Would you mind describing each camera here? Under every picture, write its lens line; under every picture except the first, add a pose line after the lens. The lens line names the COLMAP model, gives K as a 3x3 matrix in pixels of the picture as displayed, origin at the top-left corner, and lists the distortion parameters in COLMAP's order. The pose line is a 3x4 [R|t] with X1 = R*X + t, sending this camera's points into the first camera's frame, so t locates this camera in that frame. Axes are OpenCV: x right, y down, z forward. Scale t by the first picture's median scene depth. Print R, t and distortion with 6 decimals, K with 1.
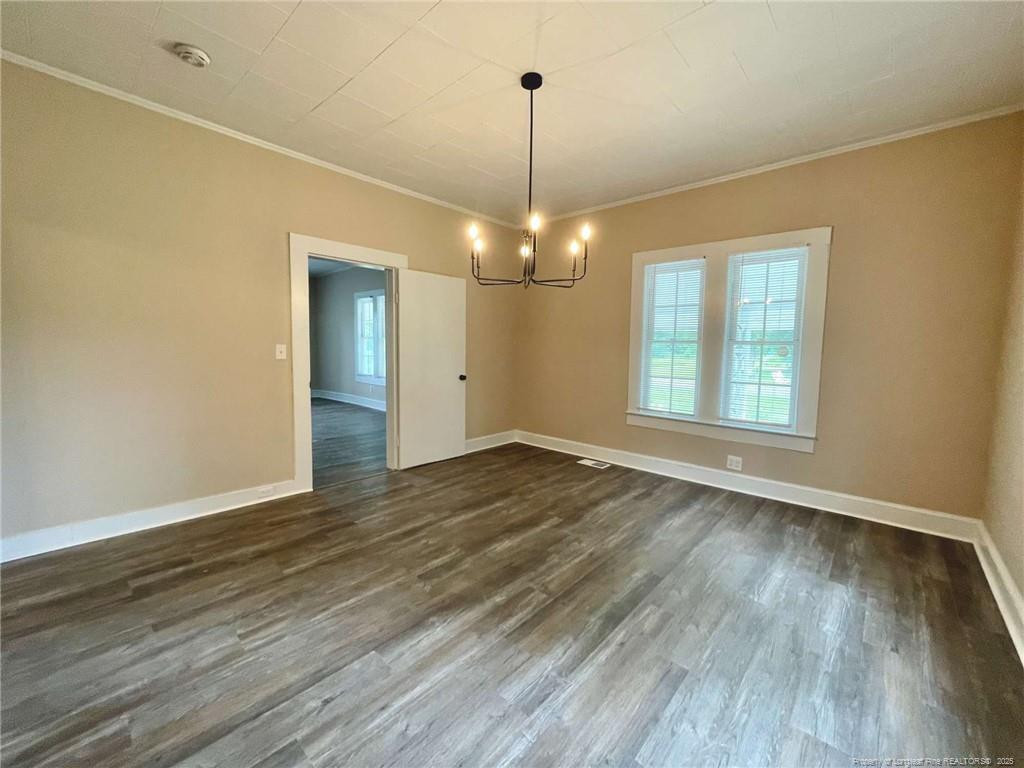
lens RADIAL K [[414.6, 0, 510.1], [0, 414.6, 380.1], [0, 0, 1]] dist [-0.000460, 0.000931]
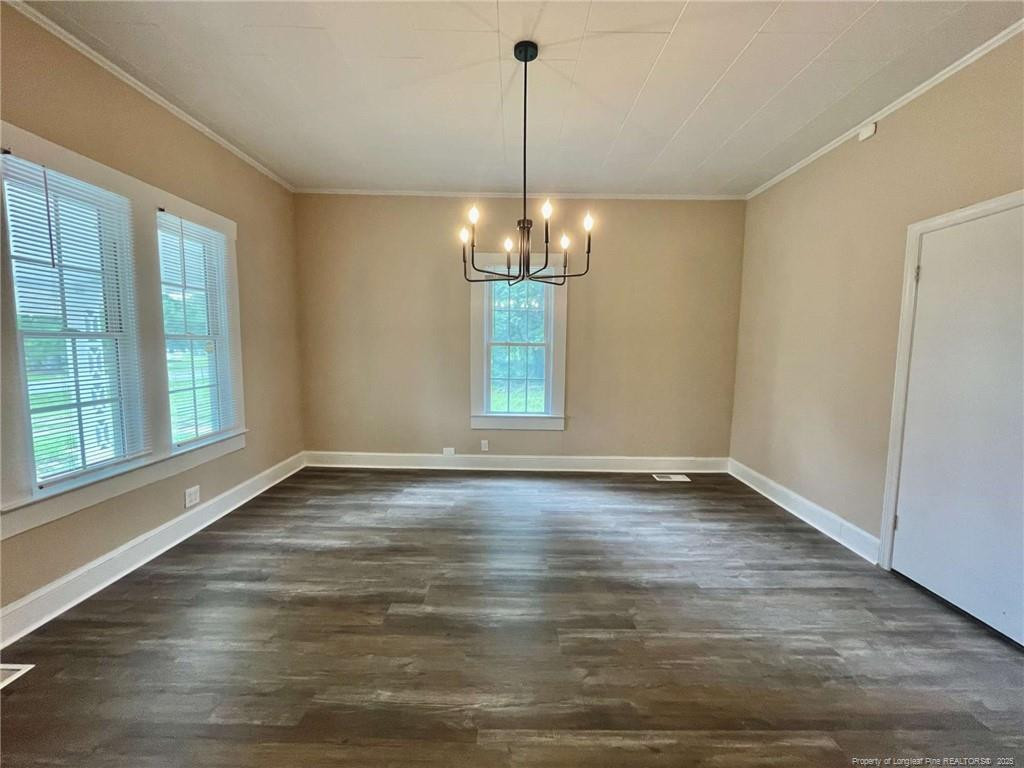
lens RADIAL K [[414.6, 0, 511.3], [0, 414.6, 385.7], [0, 0, 1]] dist [-0.000460, 0.000931]
pose [[-0.669693, -0.099310, 0.735968, -0.631032], [0.046982, 0.983368, 0.175445, -0.170211], [-0.741151, 0.152072, -0.653888, 1.678169]]
